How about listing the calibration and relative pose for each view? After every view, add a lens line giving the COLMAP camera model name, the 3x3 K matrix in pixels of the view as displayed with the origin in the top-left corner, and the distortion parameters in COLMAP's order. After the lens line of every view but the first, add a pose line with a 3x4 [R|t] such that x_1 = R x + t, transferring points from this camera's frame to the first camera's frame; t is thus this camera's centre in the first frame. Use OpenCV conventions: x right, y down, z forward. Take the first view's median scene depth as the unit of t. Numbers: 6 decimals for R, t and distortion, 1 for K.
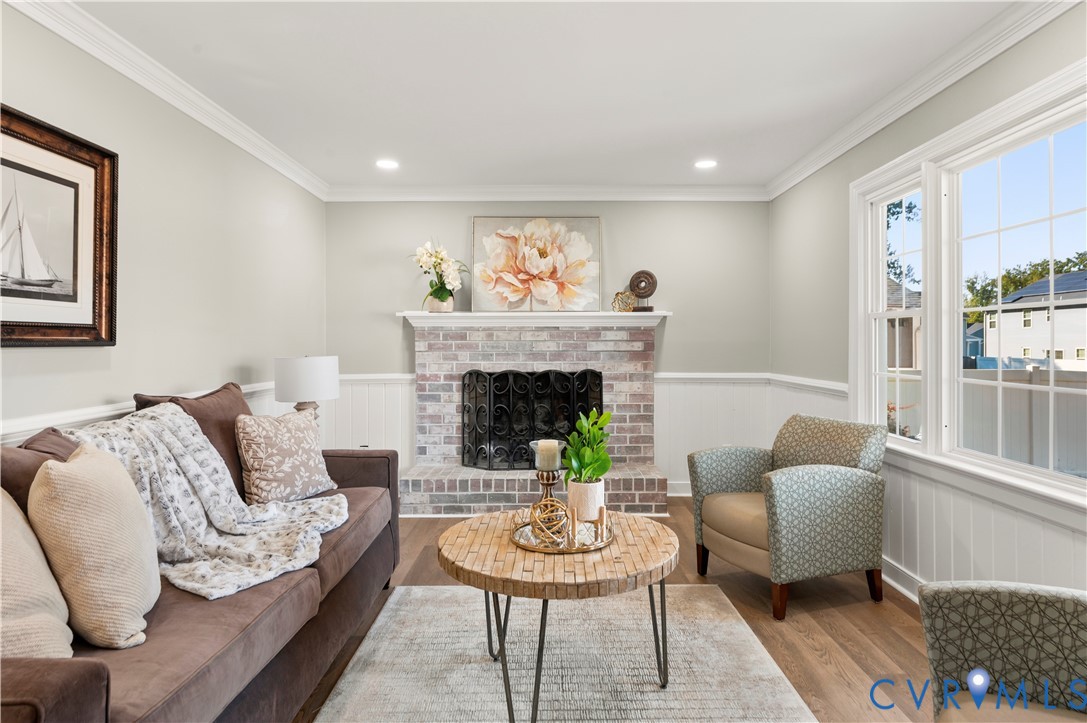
lens RADIAL K [[655.0, 0, 547.8], [0, 655.0, 354.9], [0, 0, 1]] dist [-0.002923, -0.000190]
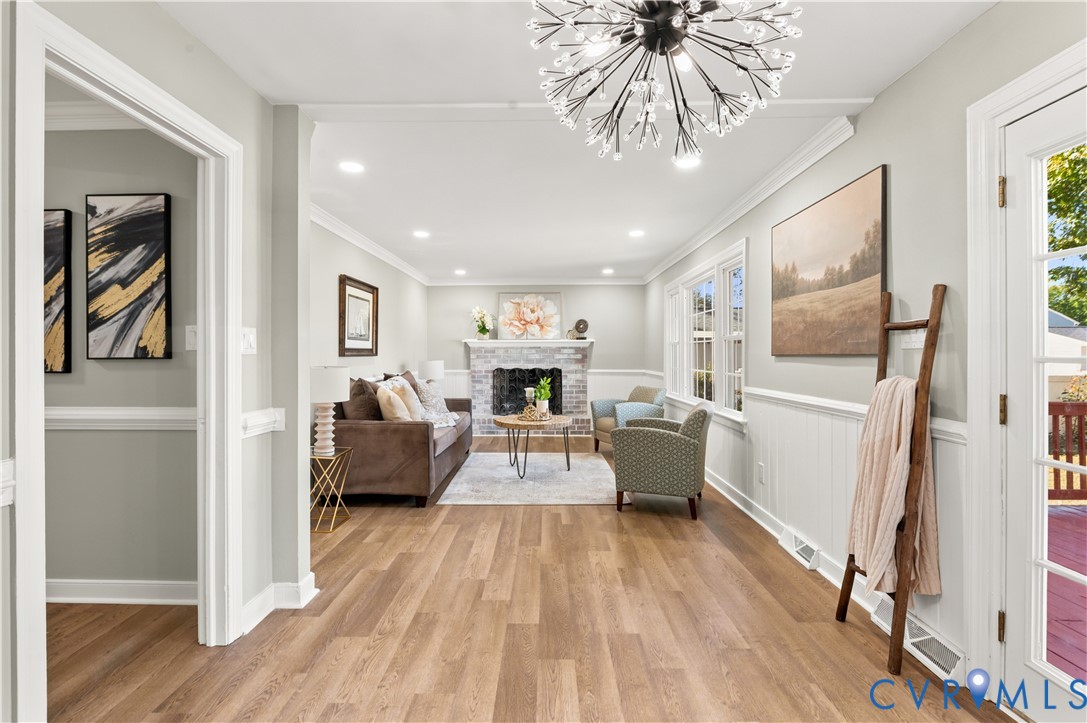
lens RADIAL K [[494.1, 0, 538.7], [0, 494.1, 357.6], [0, 0, 1]] dist [0.000205, 0.000321]
pose [[0.999957, 0.000609, -0.009236, 0.026027], [-0.000709, 0.999941, -0.010869, 0.007363], [0.009229, 0.010875, 0.999898, -0.547747]]
